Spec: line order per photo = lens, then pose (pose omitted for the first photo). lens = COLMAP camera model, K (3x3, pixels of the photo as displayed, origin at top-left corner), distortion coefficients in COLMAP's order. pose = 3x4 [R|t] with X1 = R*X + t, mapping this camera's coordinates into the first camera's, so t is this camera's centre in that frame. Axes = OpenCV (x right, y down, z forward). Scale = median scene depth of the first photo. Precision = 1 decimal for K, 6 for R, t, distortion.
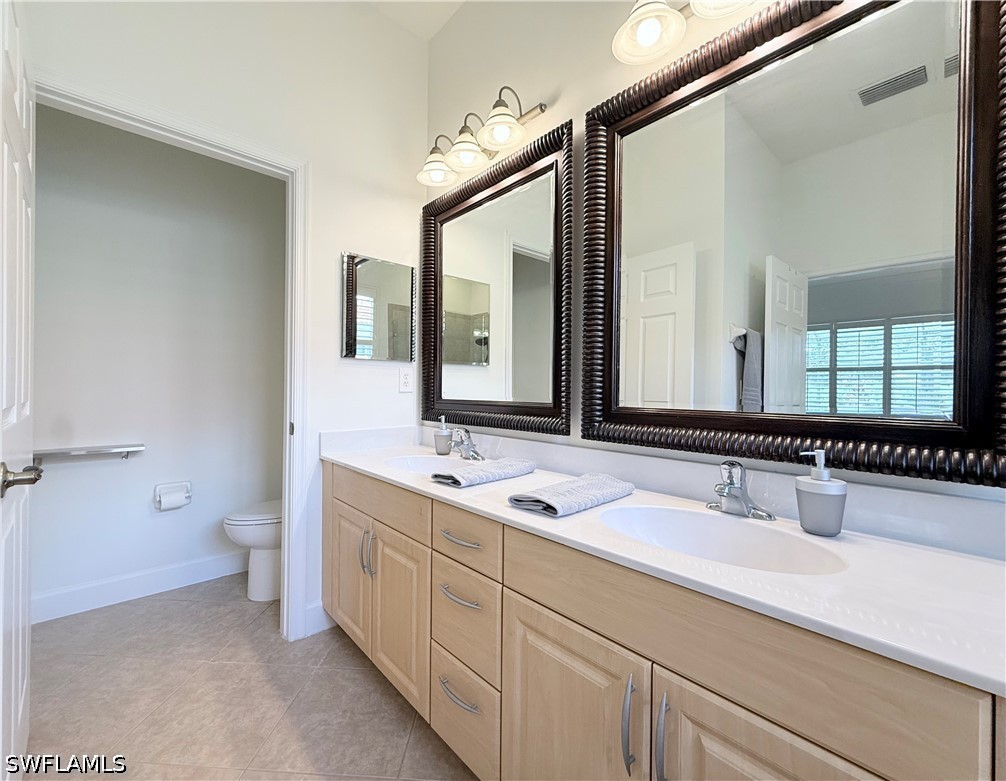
lens RADIAL K [[421.4, 0, 500.5], [0, 421.4, 367.6], [0, 0, 1]] dist [0.002024, -0.000105]
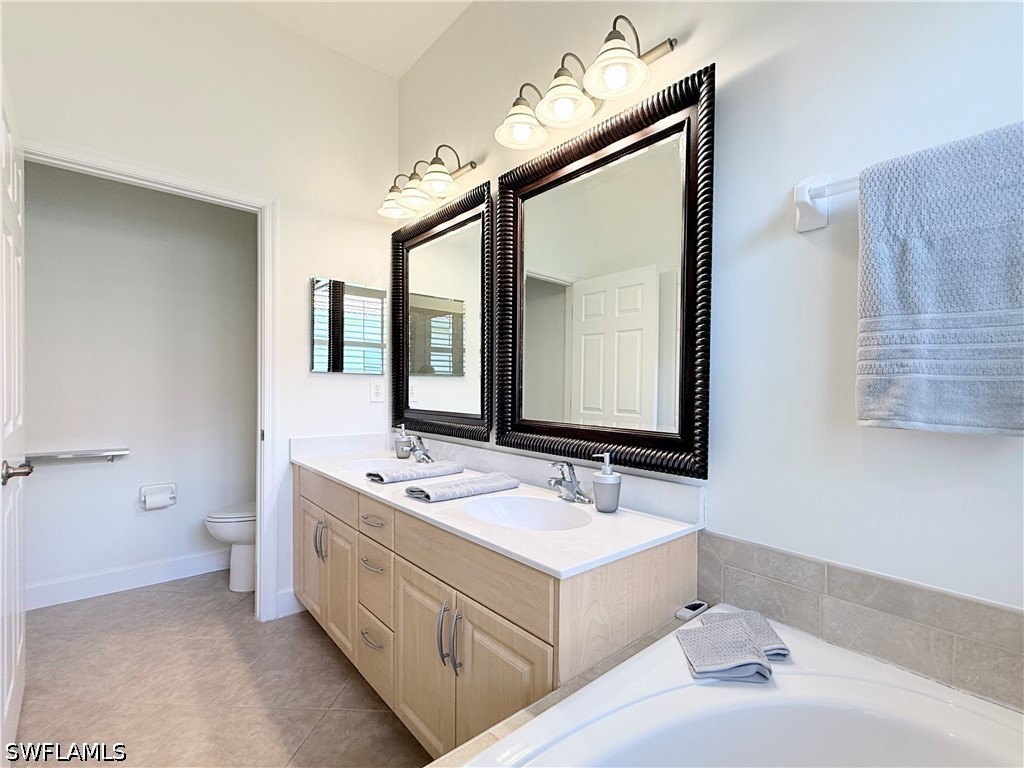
lens RADIAL K [[405.9, 0, 512.0], [0, 405.9, 384.0], [0, 0, 1]] dist [-0.002639, 0.000136]
pose [[0.998769, 0.008934, 0.048798, 0.165737], [-0.009889, 0.999764, 0.019369, -0.027314], [-0.048614, -0.019827, 0.998621, -0.158616]]
